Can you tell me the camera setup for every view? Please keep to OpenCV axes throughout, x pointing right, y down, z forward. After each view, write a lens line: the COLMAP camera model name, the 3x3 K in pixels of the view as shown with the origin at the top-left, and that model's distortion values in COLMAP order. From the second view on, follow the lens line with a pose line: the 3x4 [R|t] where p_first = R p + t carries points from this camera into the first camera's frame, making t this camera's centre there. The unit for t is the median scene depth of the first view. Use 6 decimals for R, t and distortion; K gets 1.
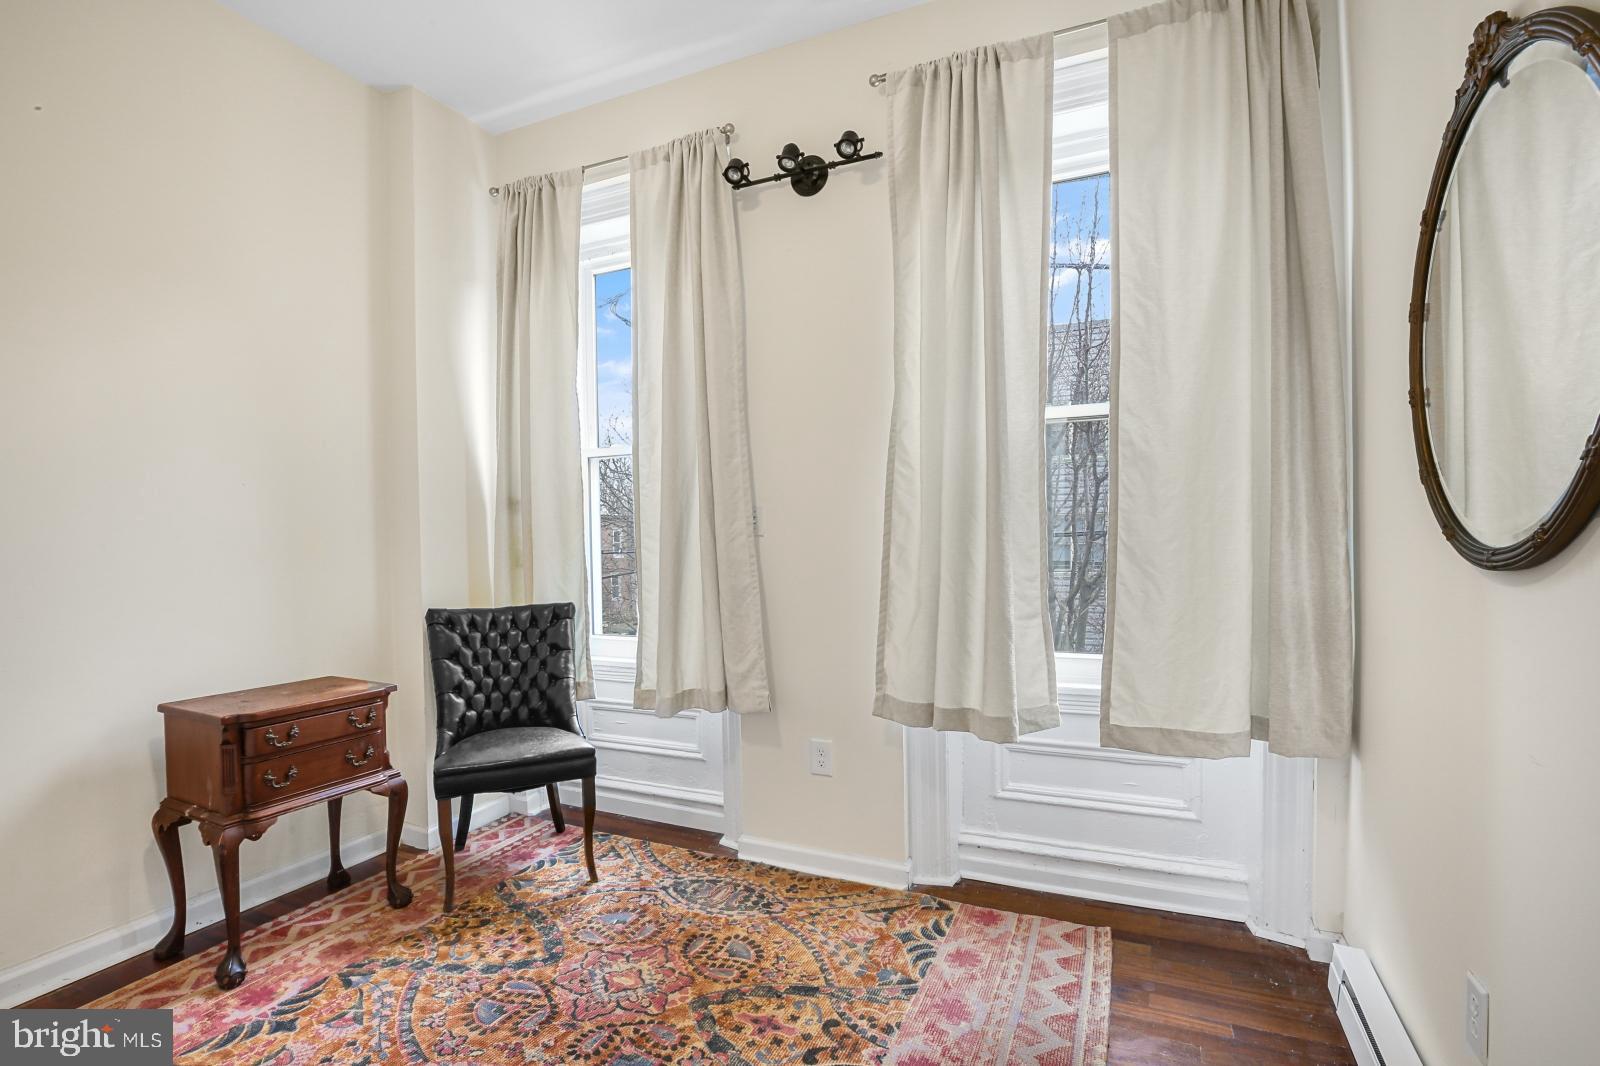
lens RADIAL K [[757.1, 0, 801.1], [0, 757.1, 531.1], [0, 0, 1]] dist [-0.029131, 0.001413]
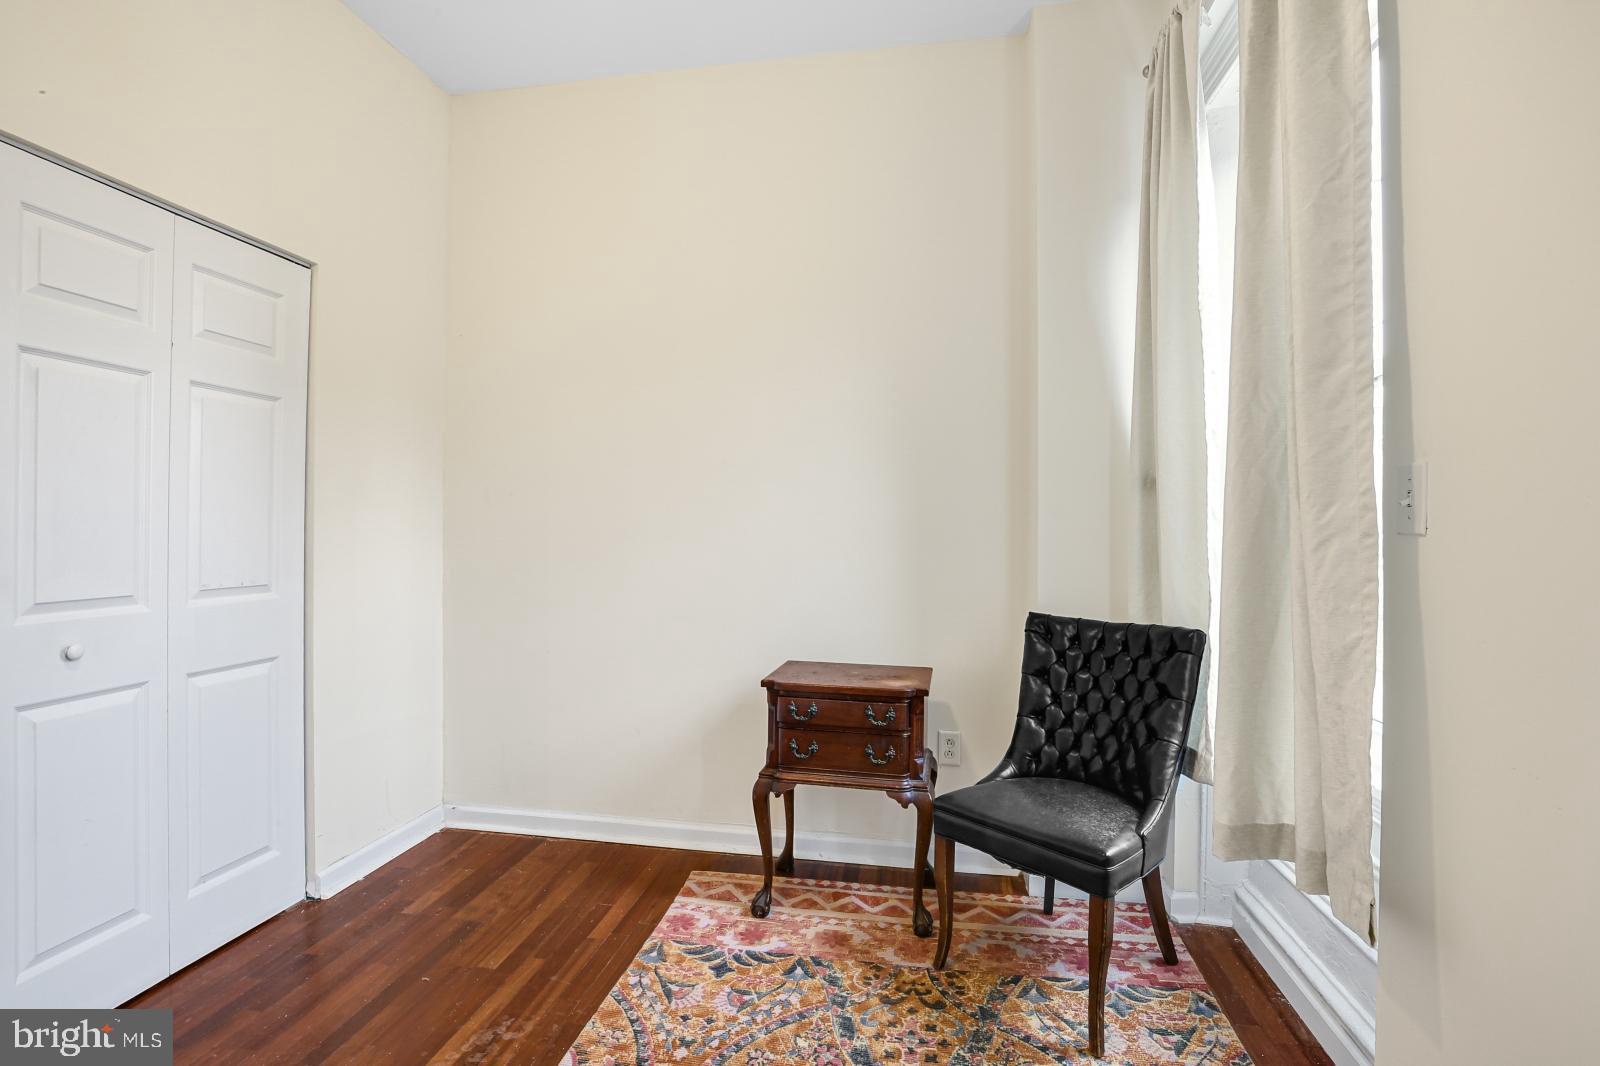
lens RADIAL K [[757.1, 0, 800.0], [0, 757.1, 529.5], [0, 0, 1]] dist [-0.029131, 0.001413]
pose [[0.253347, 0.013901, -0.967275, 0.304619], [-0.006599, 0.999898, 0.012642, 0.002533], [0.967353, 0.003181, 0.253413, 0.639538]]
